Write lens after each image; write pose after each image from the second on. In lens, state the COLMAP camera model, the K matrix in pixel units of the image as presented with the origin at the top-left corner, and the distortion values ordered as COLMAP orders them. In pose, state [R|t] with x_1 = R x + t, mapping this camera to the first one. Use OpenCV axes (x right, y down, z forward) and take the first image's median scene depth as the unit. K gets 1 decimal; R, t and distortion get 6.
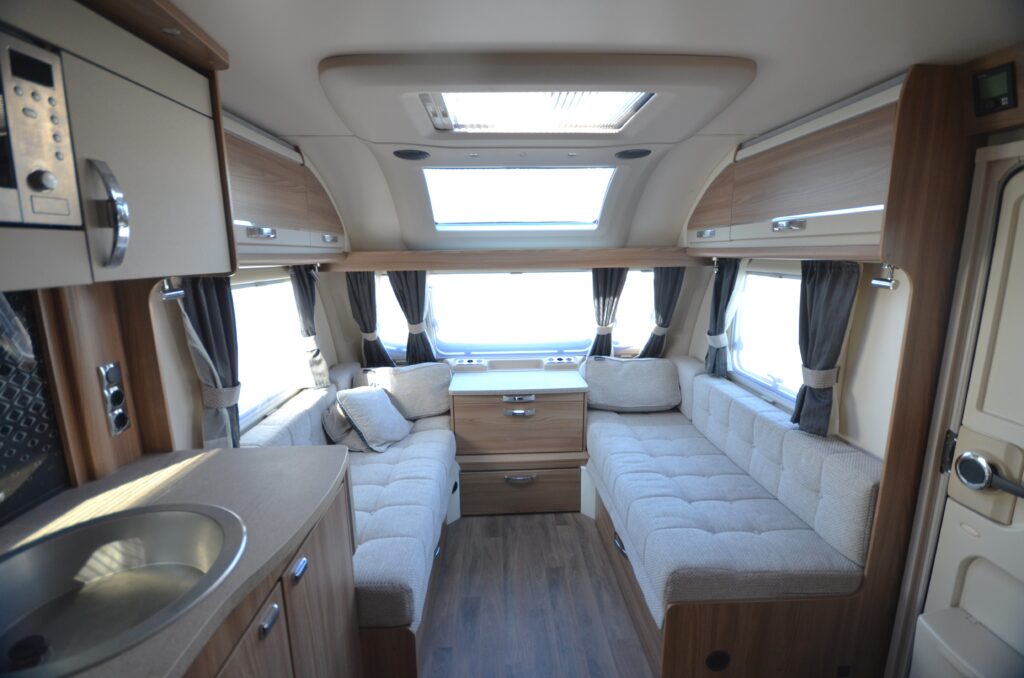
lens RADIAL K [[453.4, 0, 512.0], [0, 453.4, 339.0], [0, 0, 1]] dist [0.002437, 0.000172]
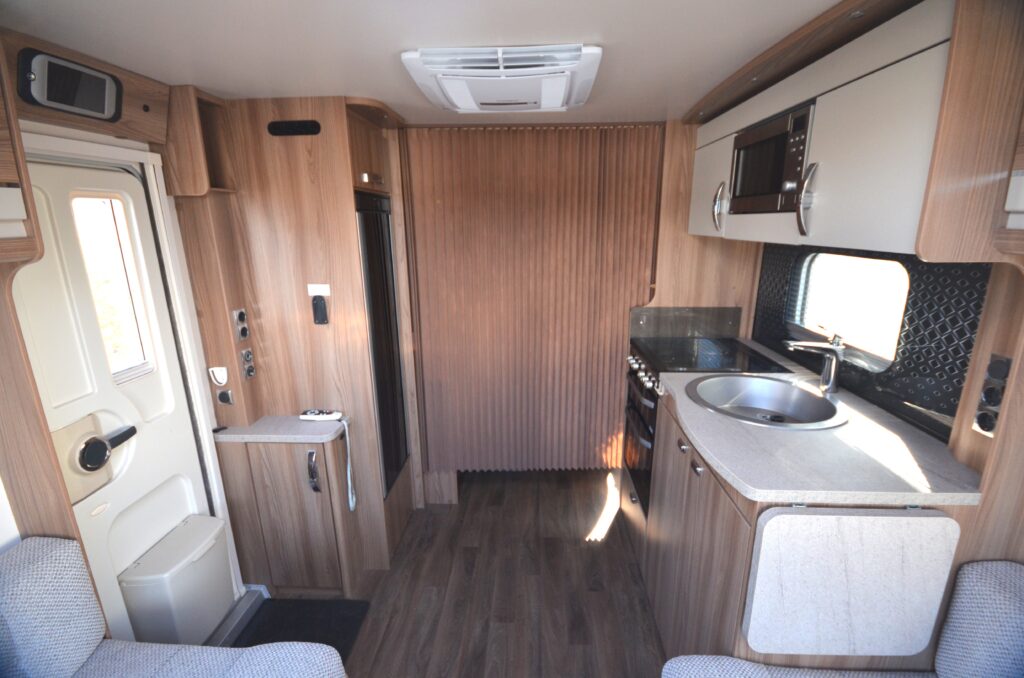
lens RADIAL K [[453.4, 0, 512.0], [0, 453.4, 339.0], [0, 0, 1]] dist [0.002437, 0.000172]
pose [[-0.995735, -0.002644, 0.092216, -0.046049], [0.037662, 0.900846, 0.432502, -0.427535], [-0.084216, 0.434131, -0.896905, 2.062724]]
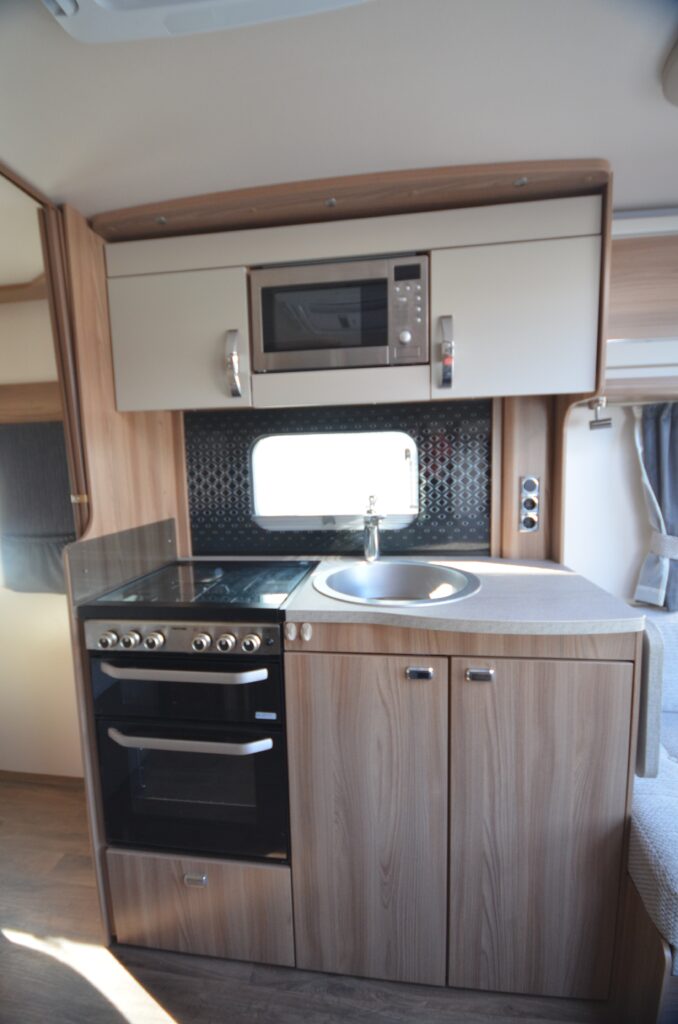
lens RADIAL K [[453.4, 0, 339.0], [0, 453.4, 512.0], [0, 0, 1]] dist [0.002437, 0.000172]
pose [[-0.175750, 0.126643, -0.976255, 0.529849], [-0.162284, 0.974396, 0.155617, 0.046891], [0.970966, 0.185781, -0.150698, 0.777701]]
